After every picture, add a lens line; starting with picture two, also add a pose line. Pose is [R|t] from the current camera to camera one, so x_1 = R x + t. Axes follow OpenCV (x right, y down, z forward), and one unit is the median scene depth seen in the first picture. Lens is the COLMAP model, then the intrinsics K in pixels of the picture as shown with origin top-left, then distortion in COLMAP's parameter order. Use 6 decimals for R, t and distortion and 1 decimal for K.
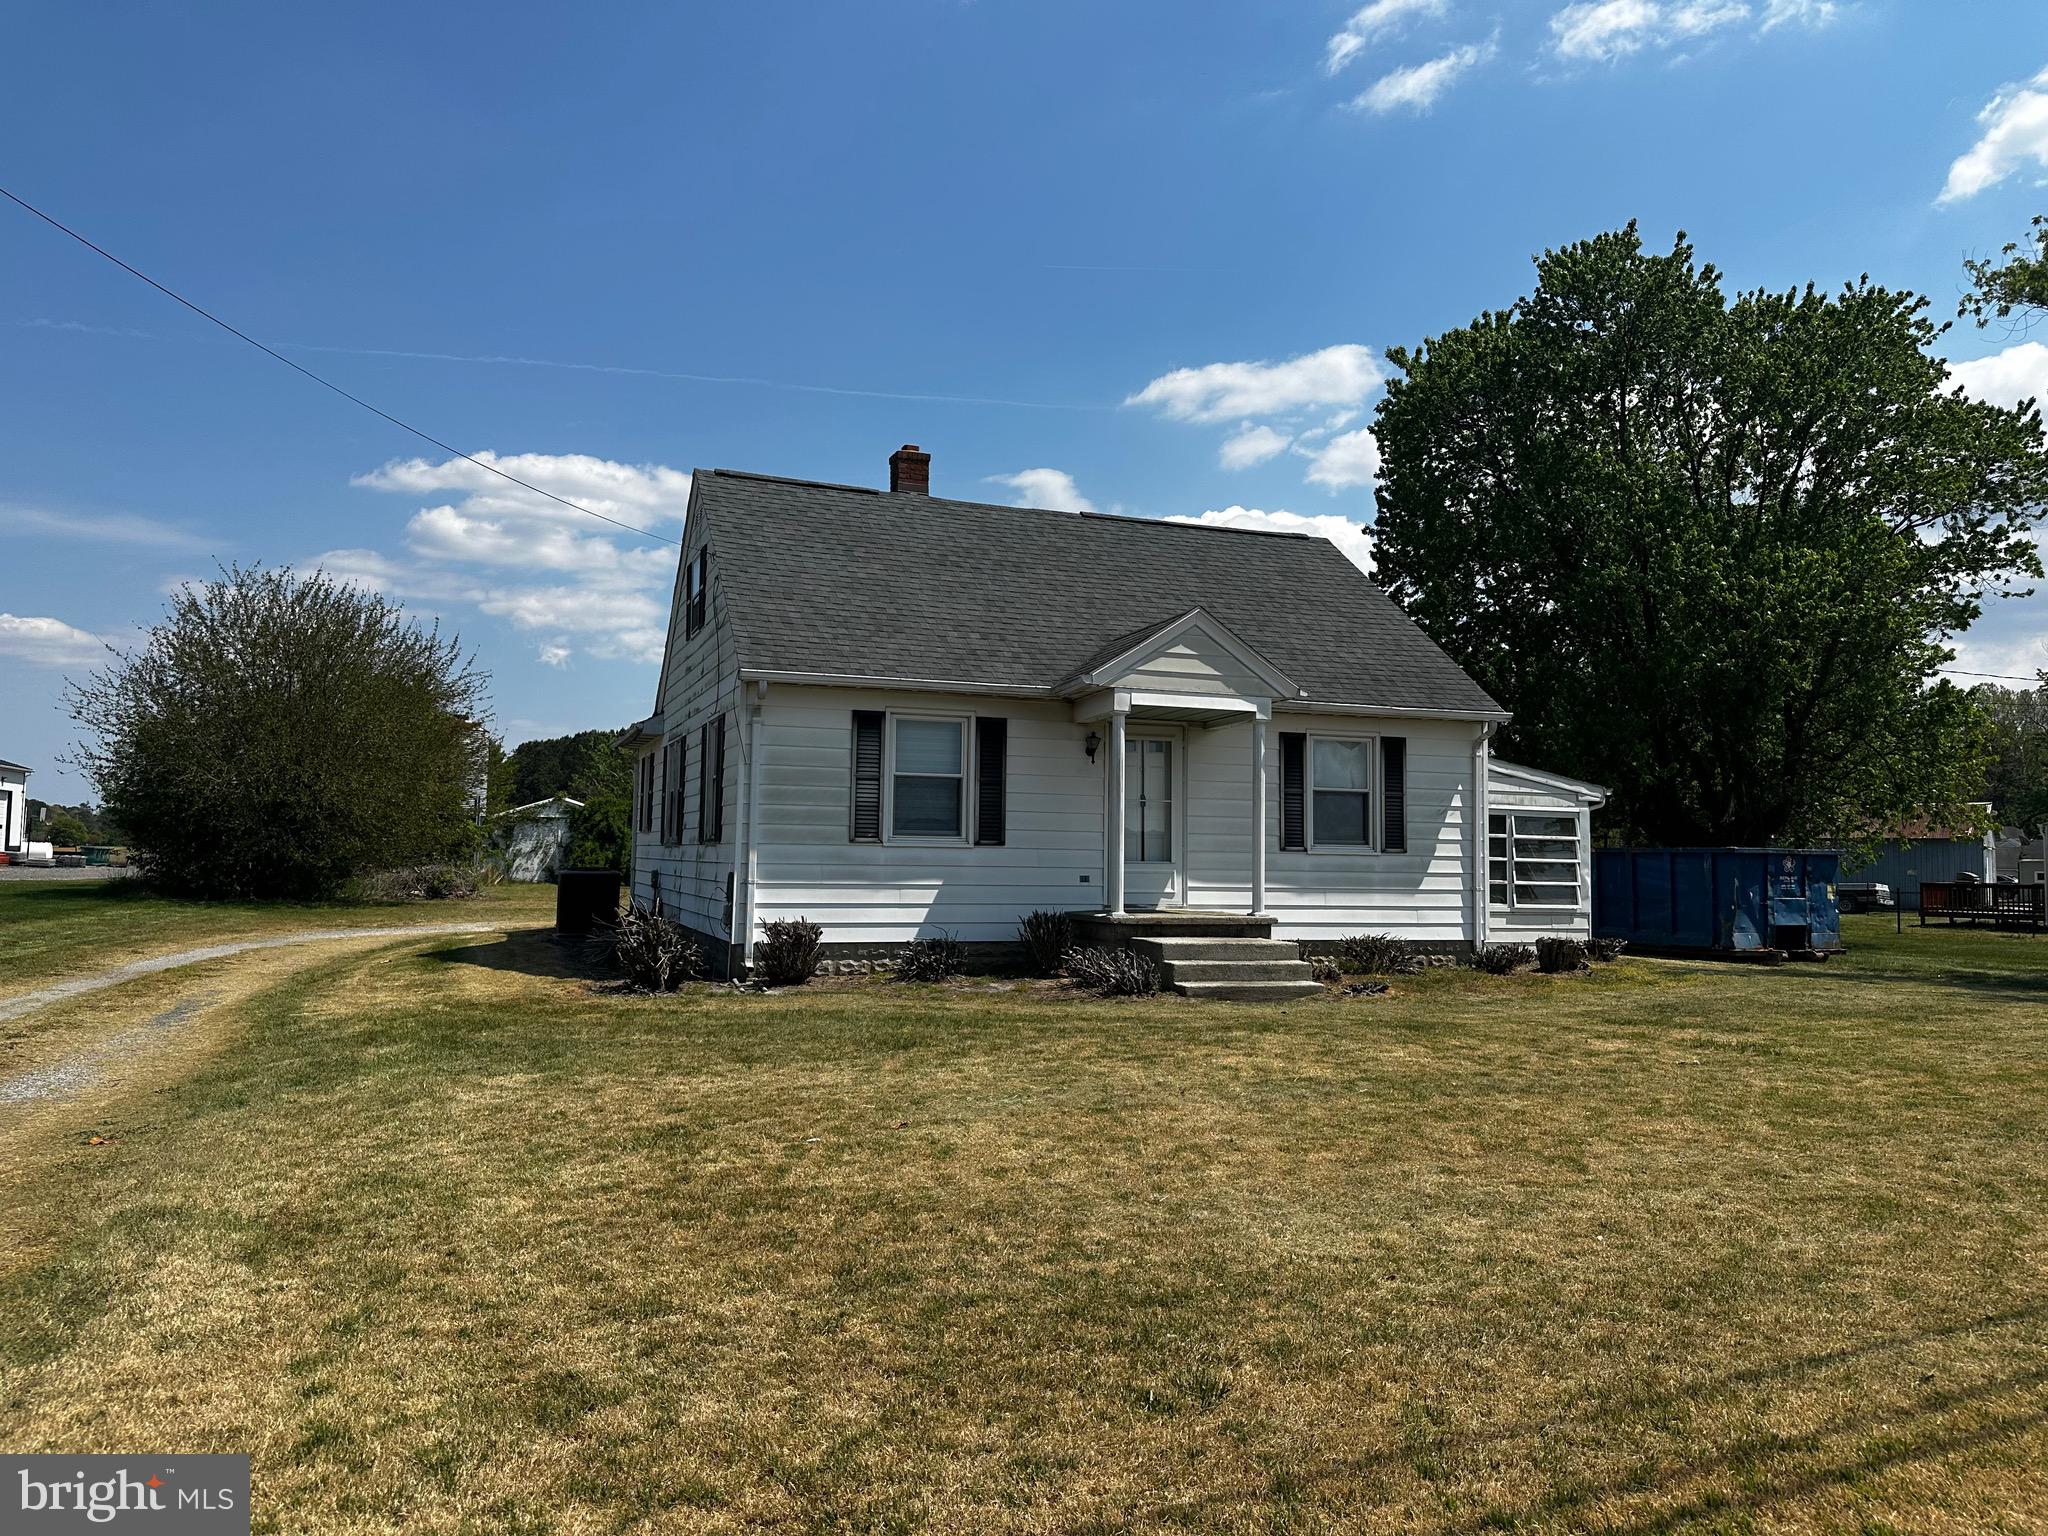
lens RADIAL K [[1460.3, 0, 1059.2], [0, 1460.3, 771.8], [0, 0, 1]] dist [0.050501, -0.013276]
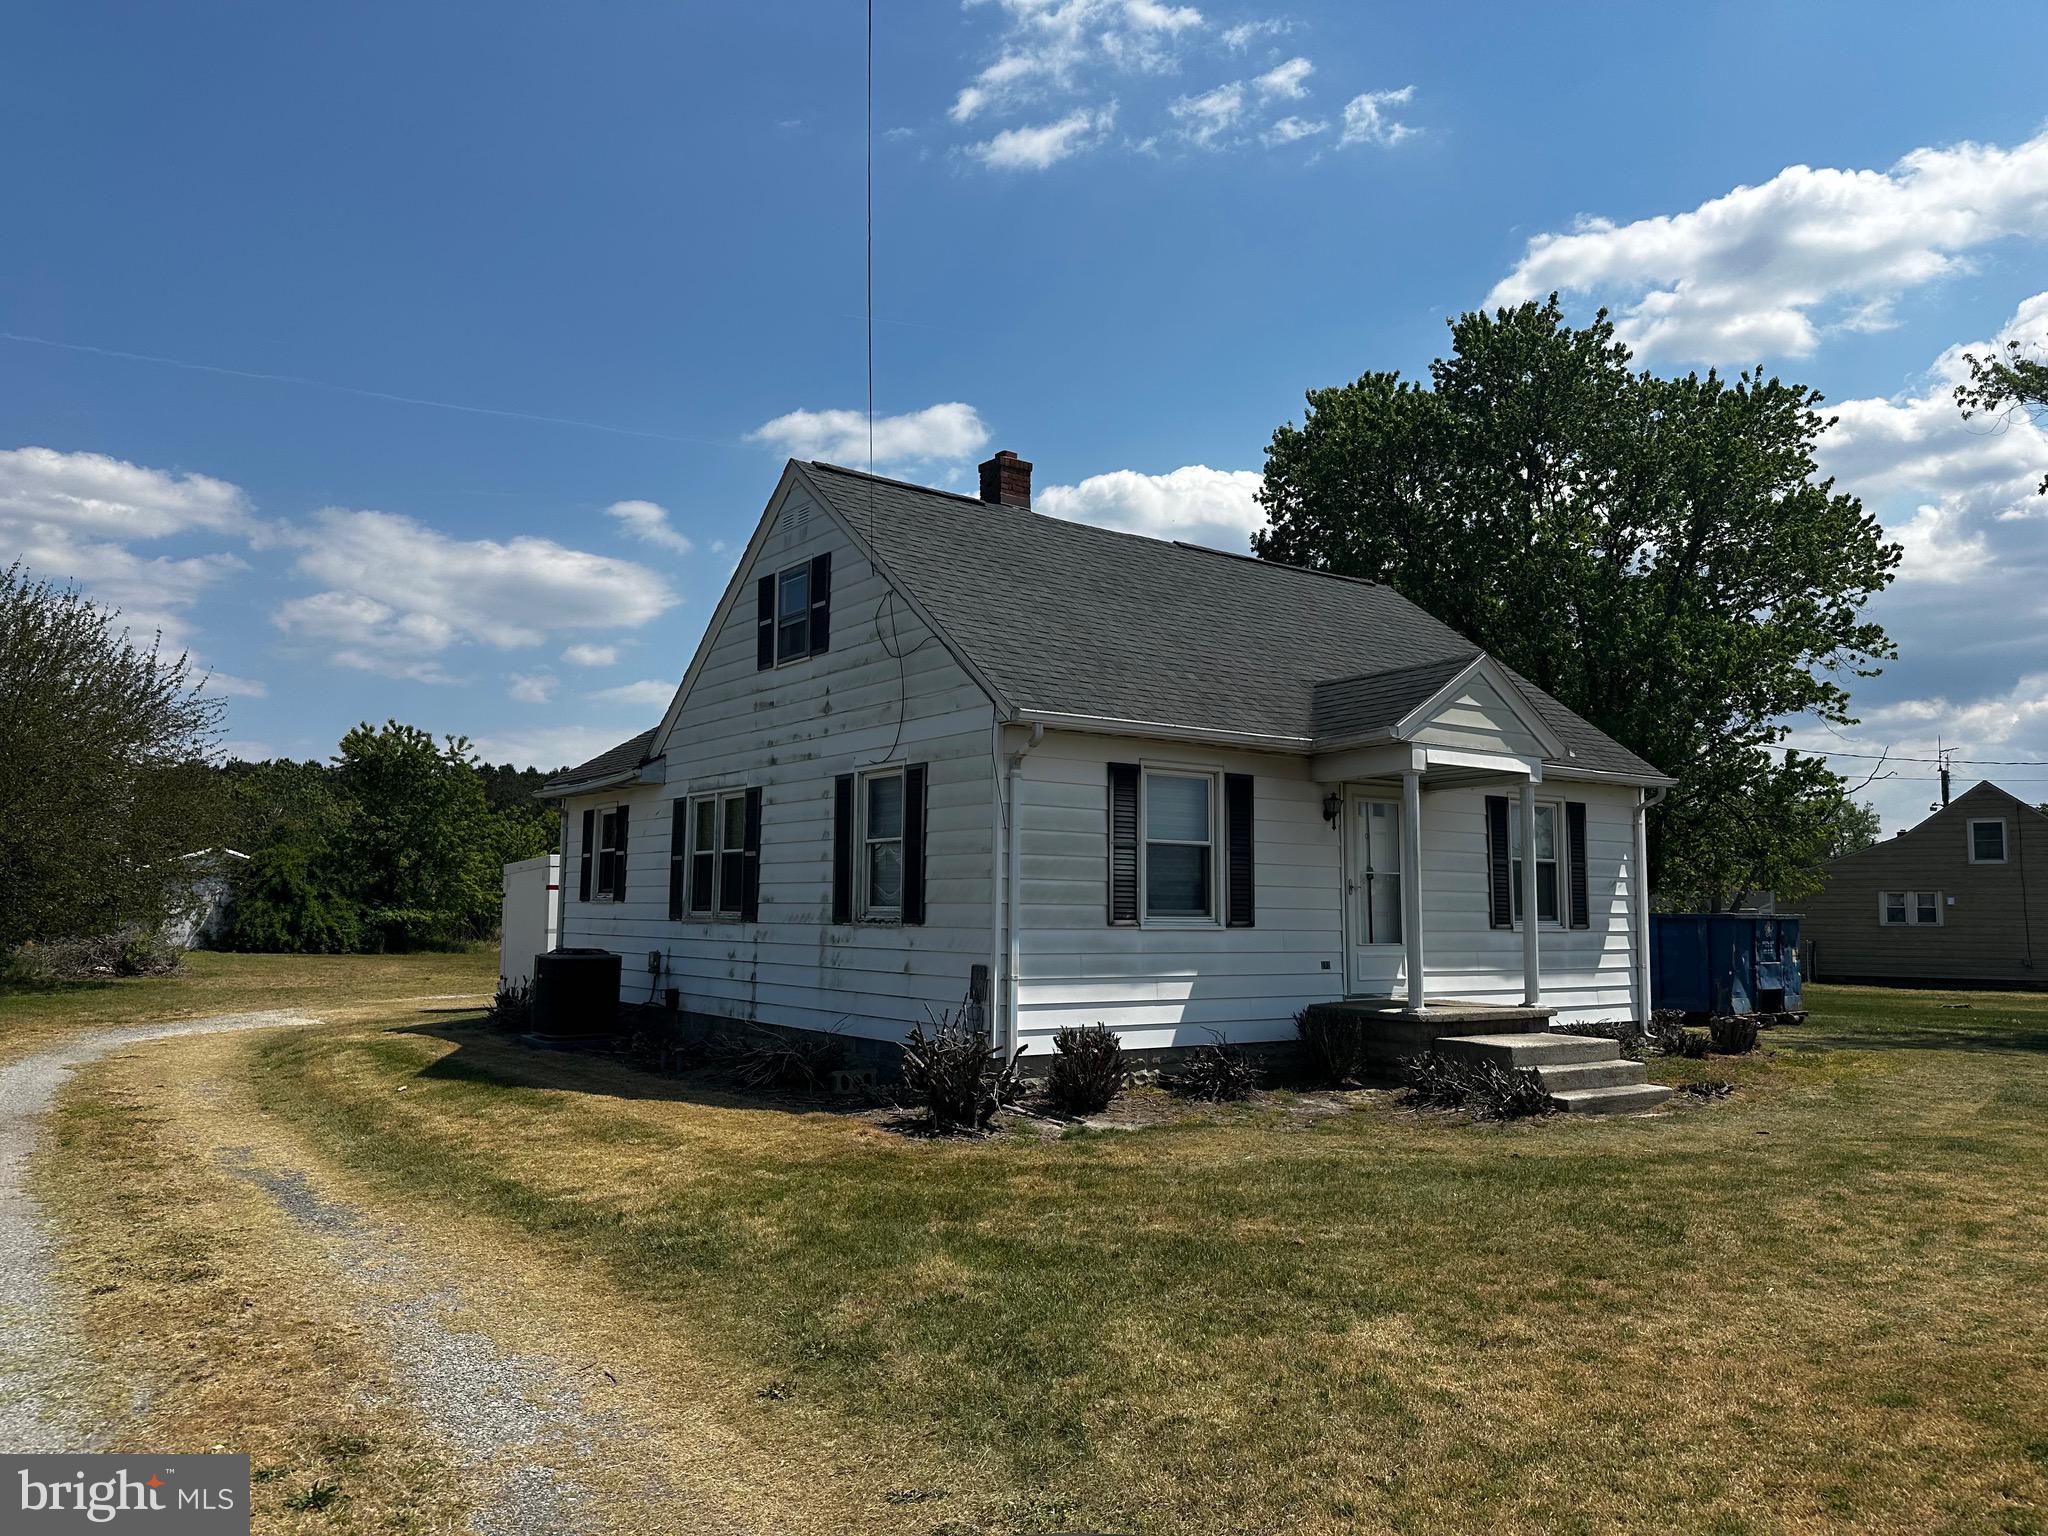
lens RADIAL K [[1460.3, 0, 1031.0], [0, 1460.3, 758.2], [0, 0, 1]] dist [0.050501, -0.013276]
pose [[0.964632, 0.021923, 0.262686, -0.347863], [-0.011219, 0.999047, -0.042178, -0.008417], [-0.263360, 0.037739, 0.963959, 0.199535]]
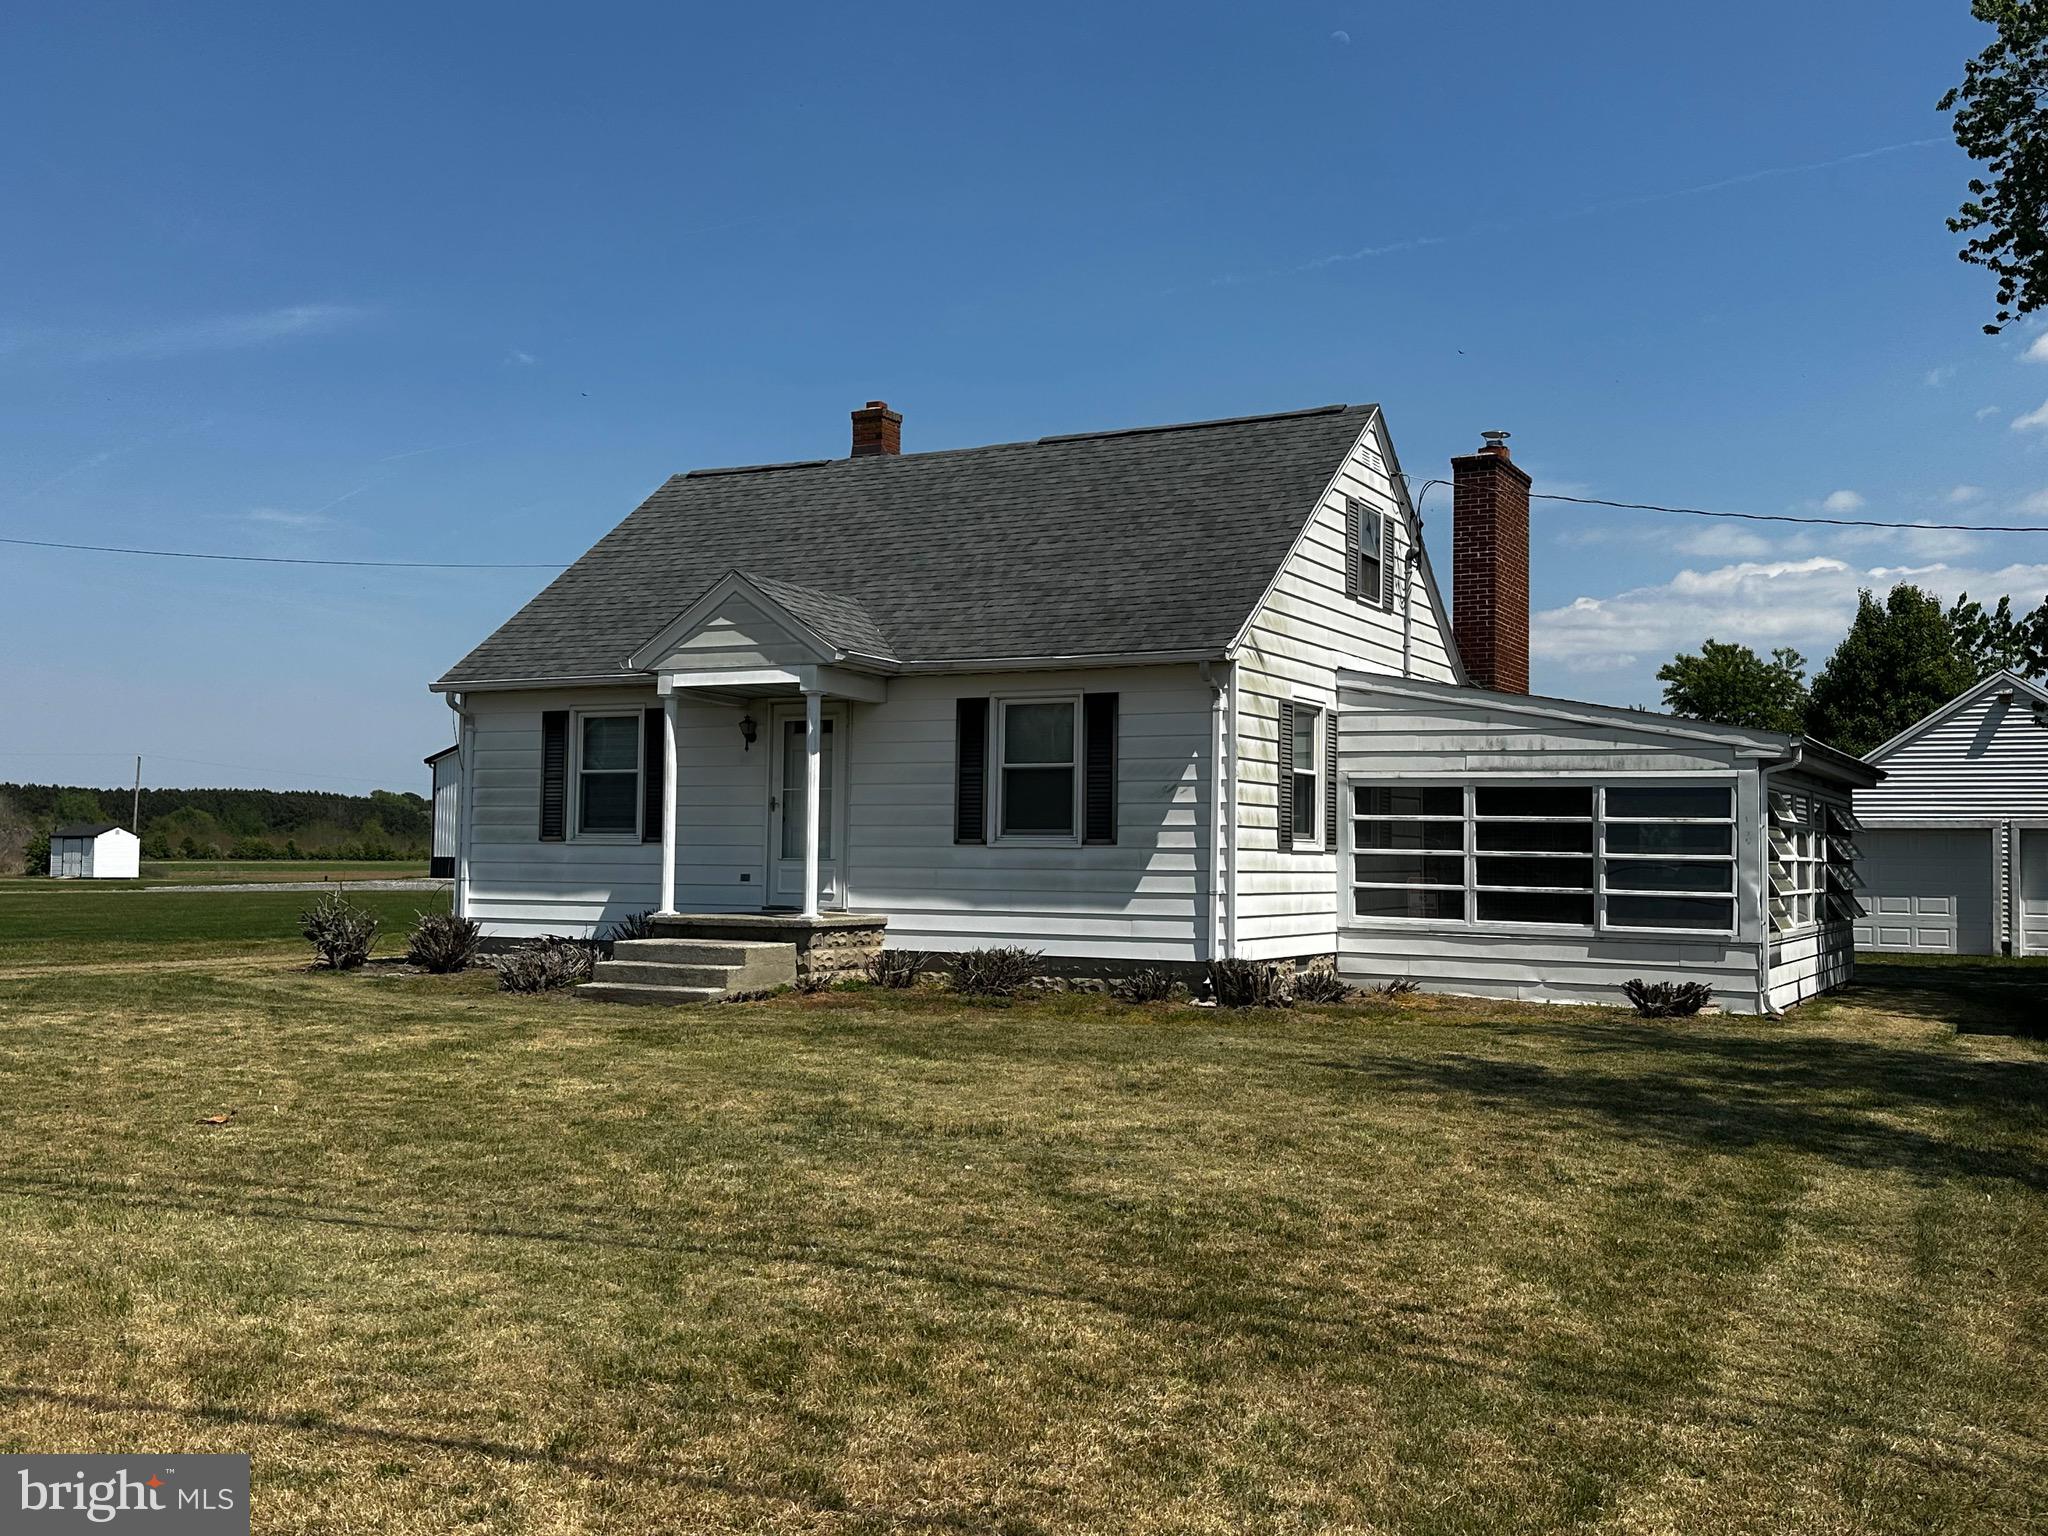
lens RADIAL K [[1990.5, 0, 1022.8], [0, 1990.5, 762.4], [0, 0, 1]] dist [0.110187, 0.000000]
pose [[0.667370, -0.045287, -0.743348, 0.984019], [0.043410, 0.998818, -0.021878, 0.033667], [0.743460, -0.017668, 0.668547, 0.273975]]
